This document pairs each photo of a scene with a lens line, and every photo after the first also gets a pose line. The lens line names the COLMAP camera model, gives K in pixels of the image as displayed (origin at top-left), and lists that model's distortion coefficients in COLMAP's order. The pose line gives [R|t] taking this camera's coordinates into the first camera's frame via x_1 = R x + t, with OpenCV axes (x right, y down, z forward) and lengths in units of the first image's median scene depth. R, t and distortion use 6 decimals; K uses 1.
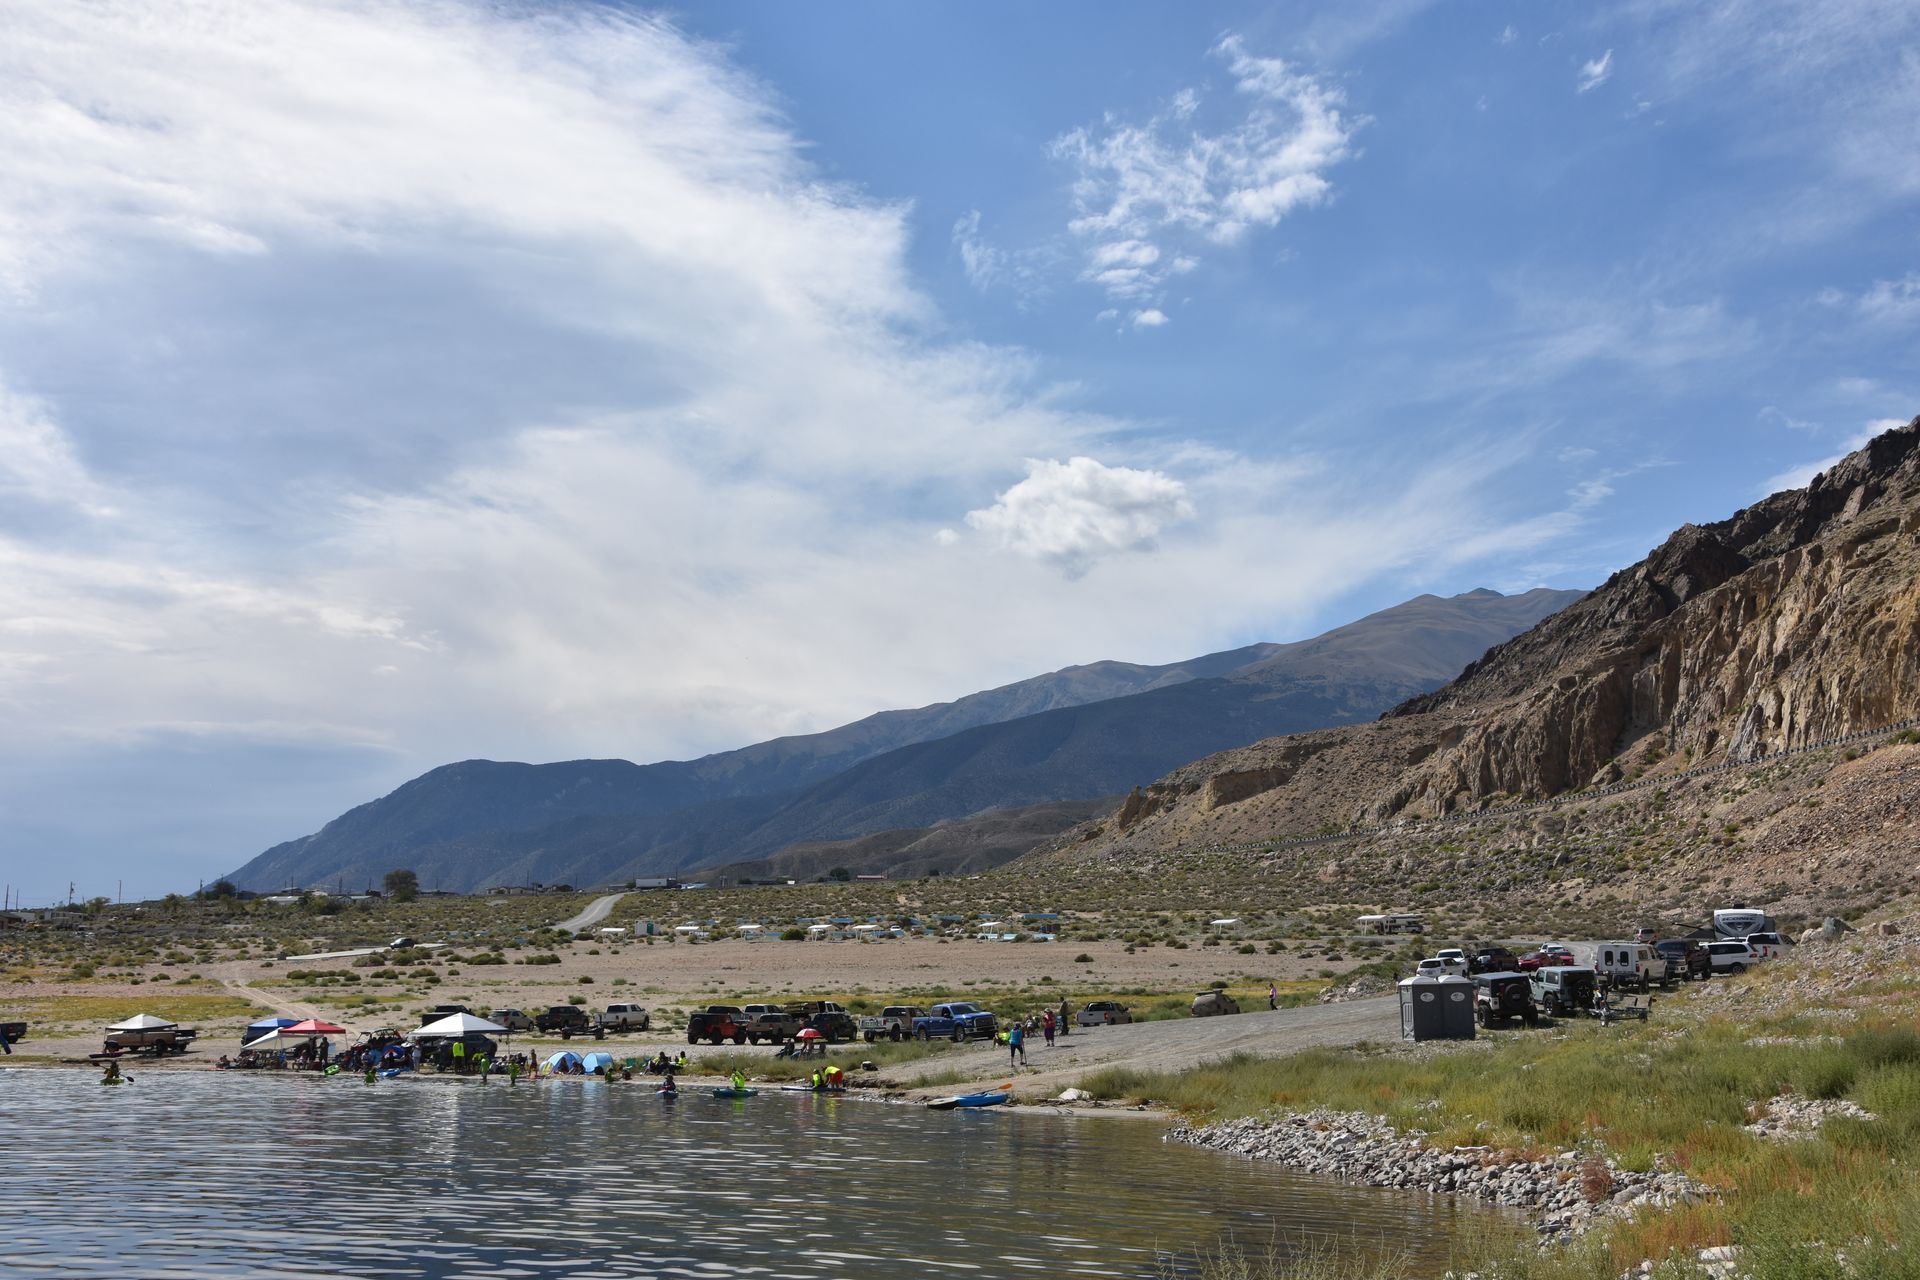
lens RADIAL K [[2588.0, 0, 960.0], [0, 2588.0, 640.0], [0, 0, 1]] dist [0.089191, 0.041464]
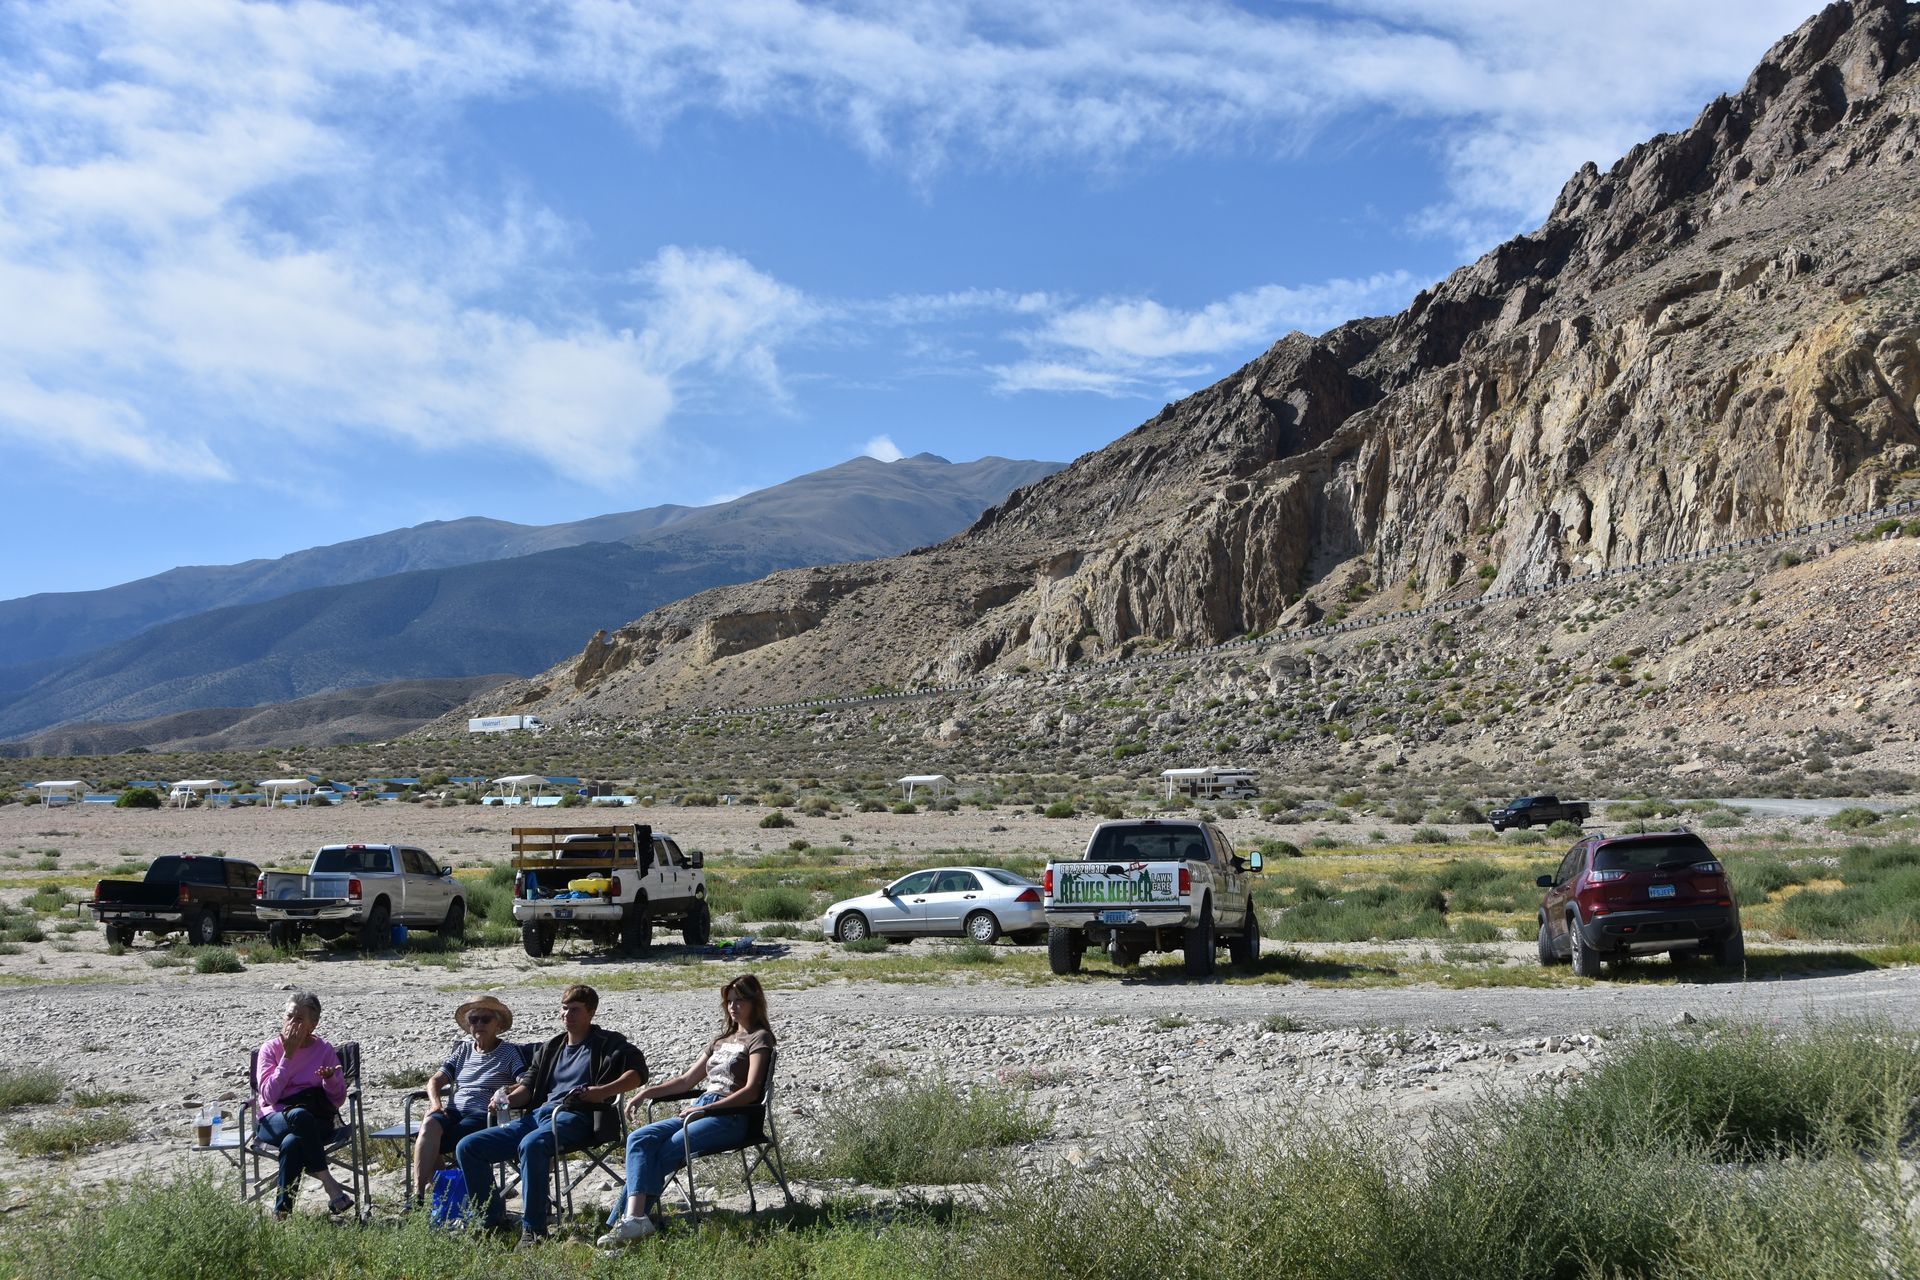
lens RADIAL K [[2588.0, 0, 960.0], [0, 2588.0, 640.0], [0, 0, 1]] dist [0.089191, 0.041464]
pose [[0.959984, 0.039249, 0.277292, -0.042323], [-0.045501, 0.998834, 0.016144, 0.050039], [-0.276335, -0.028115, 0.960650, 0.319125]]
